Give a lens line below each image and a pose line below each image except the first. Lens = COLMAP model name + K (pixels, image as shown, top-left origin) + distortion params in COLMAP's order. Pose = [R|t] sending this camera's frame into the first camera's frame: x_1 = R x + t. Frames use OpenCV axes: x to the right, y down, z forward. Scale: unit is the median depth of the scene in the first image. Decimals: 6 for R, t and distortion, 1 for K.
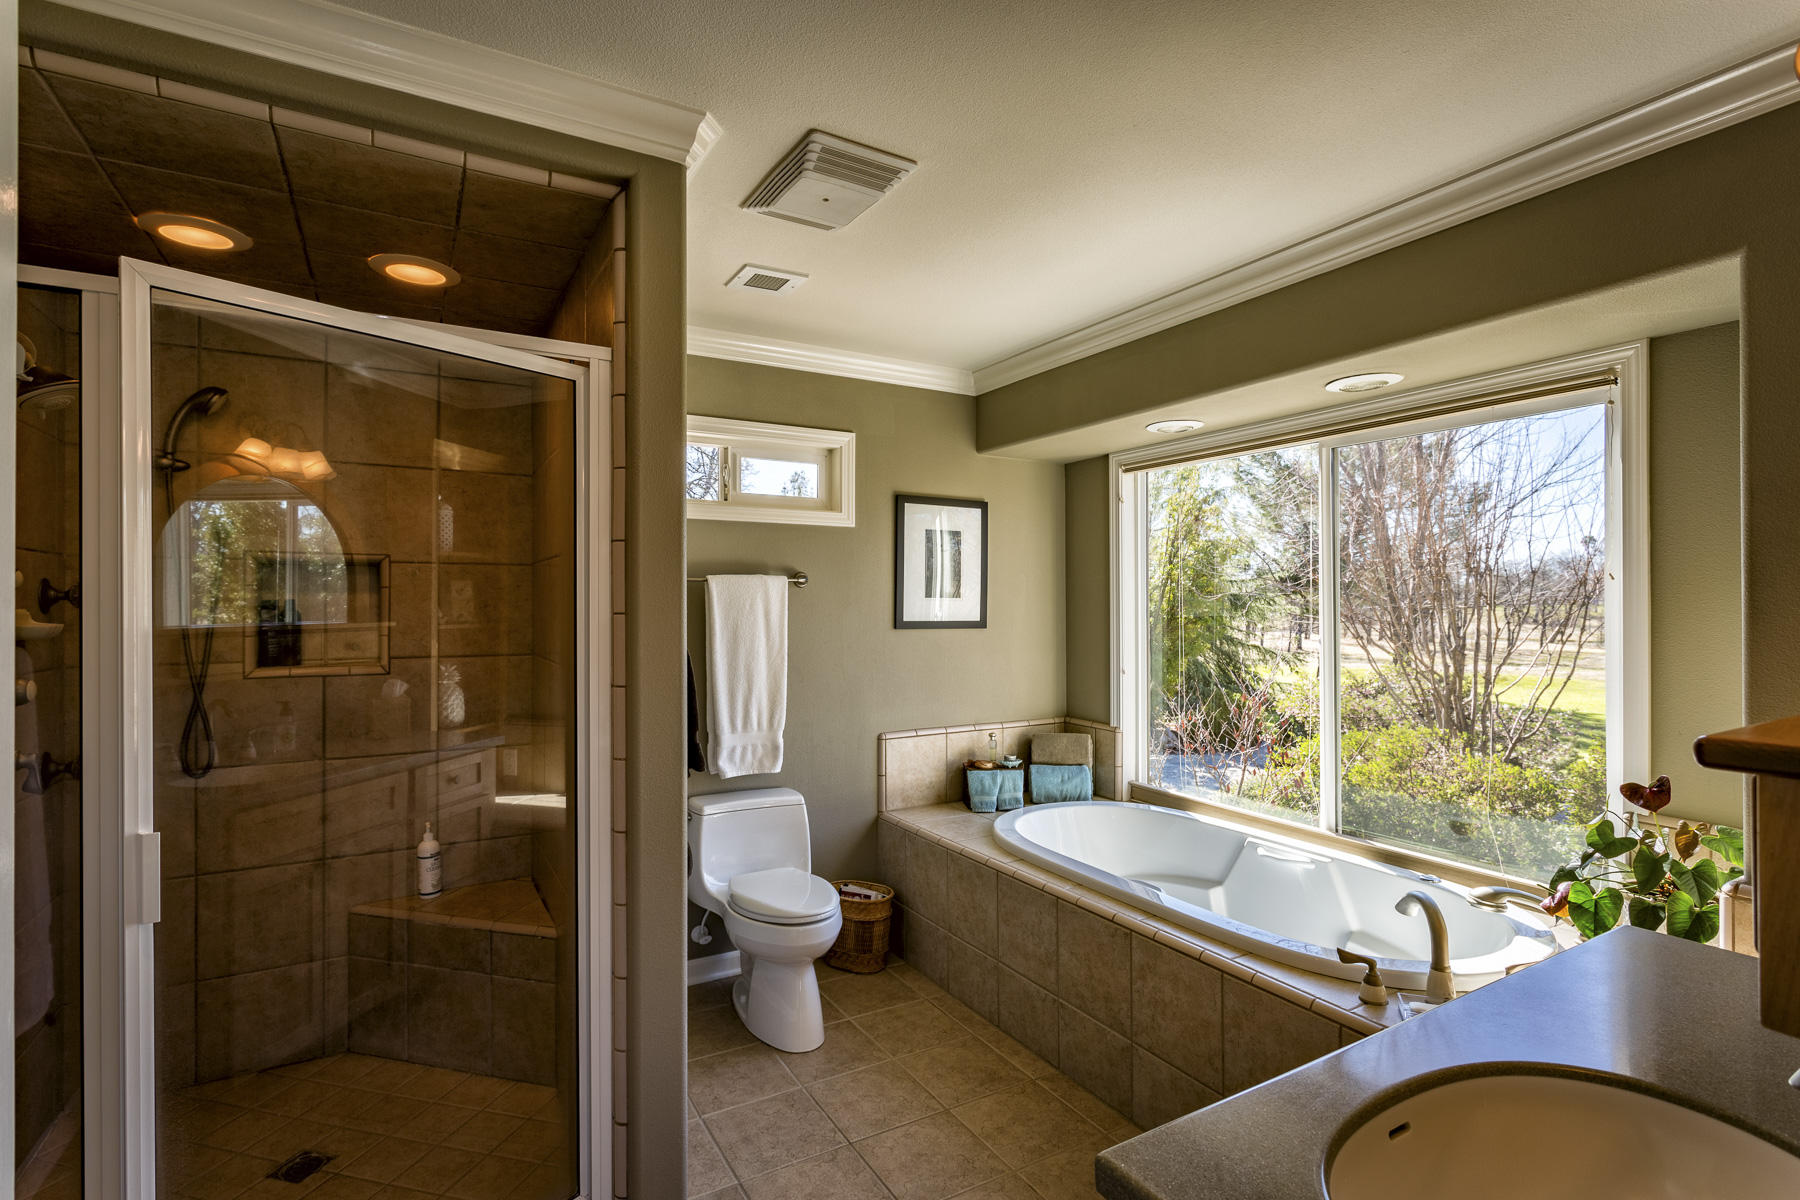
lens RADIAL K [[862.4, 0, 896.9], [0, 862.4, 602.6], [0, 0, 1]] dist [-0.000534, -0.000503]
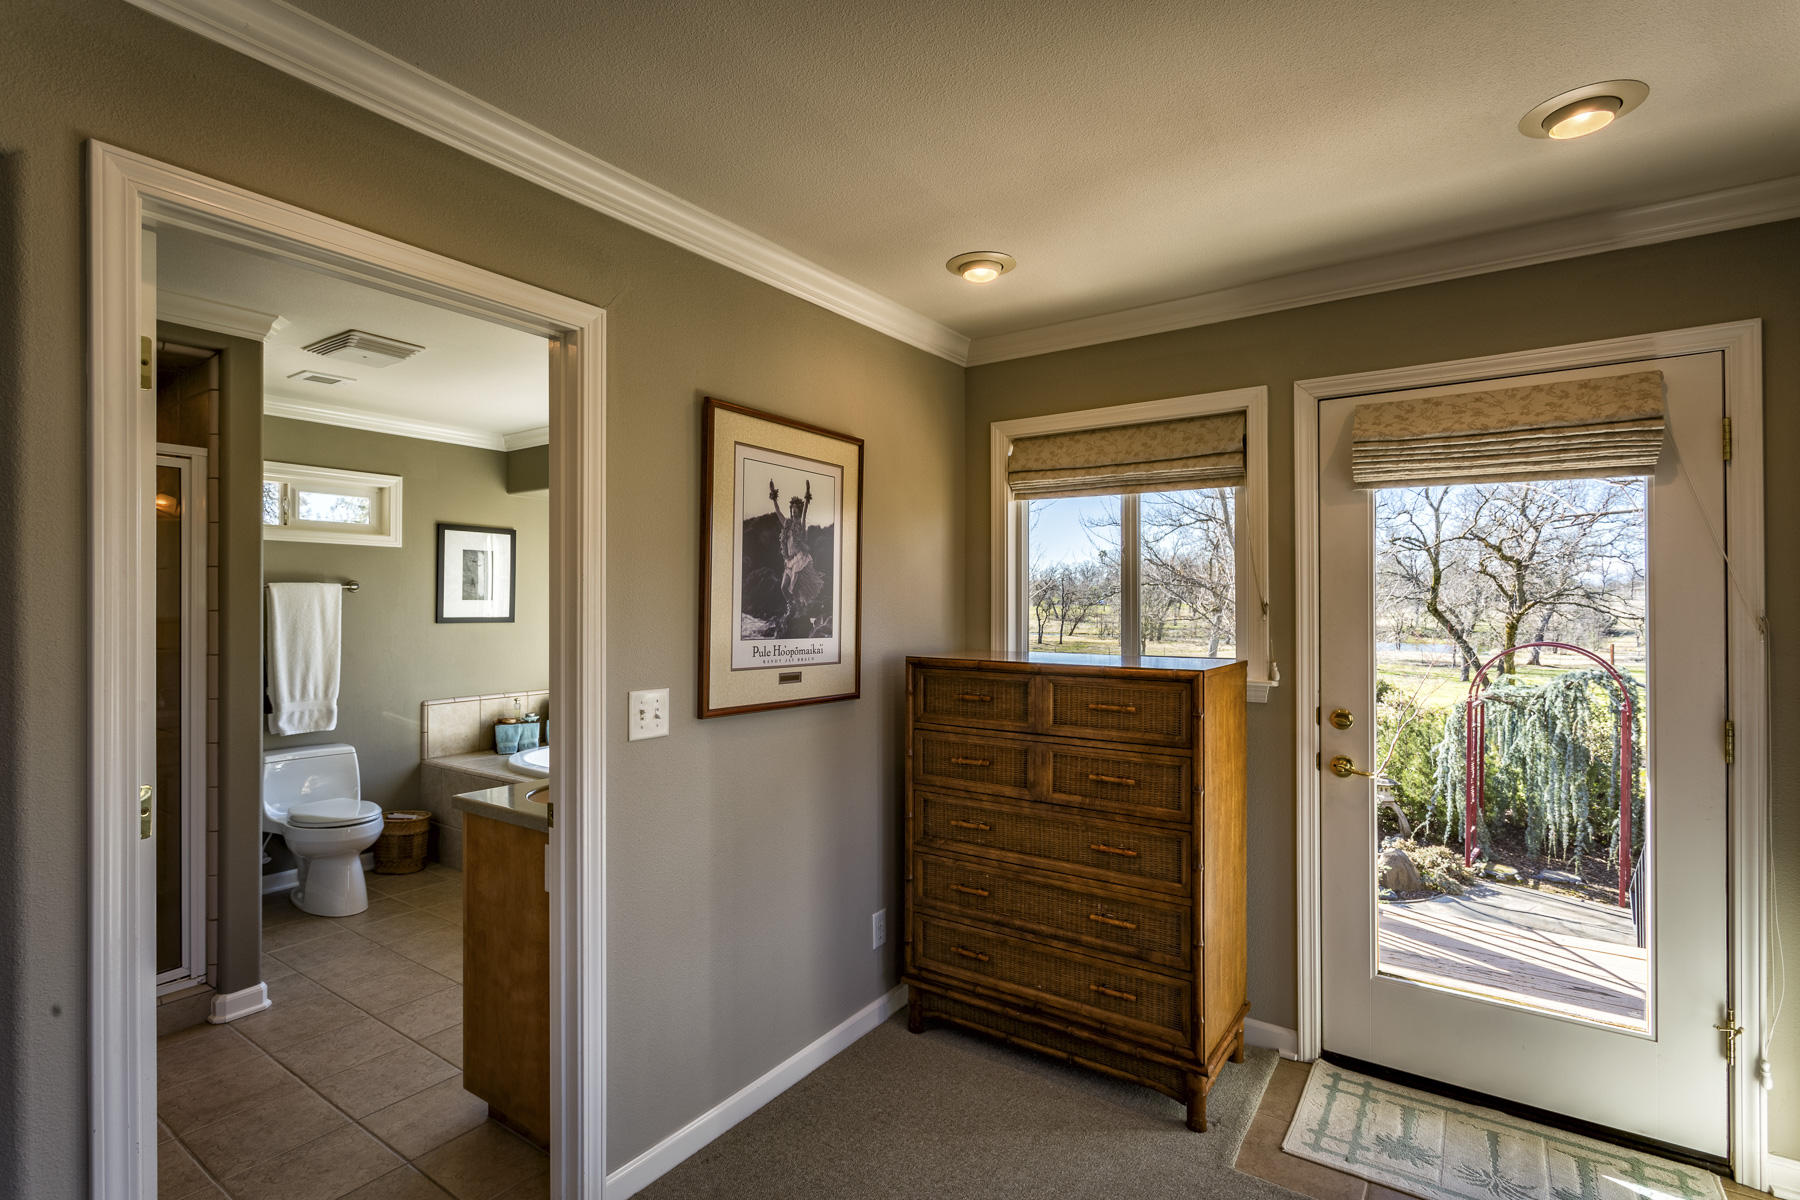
lens RADIAL K [[862.4, 0, 898.4], [0, 862.4, 593.7], [0, 0, 1]] dist [-0.000534, -0.000503]
pose [[0.907868, 0.002079, 0.419252, 0.091303], [0.002807, 0.999935, -0.011039, 0.001415], [-0.419248, 0.011199, 0.907803, -0.541618]]
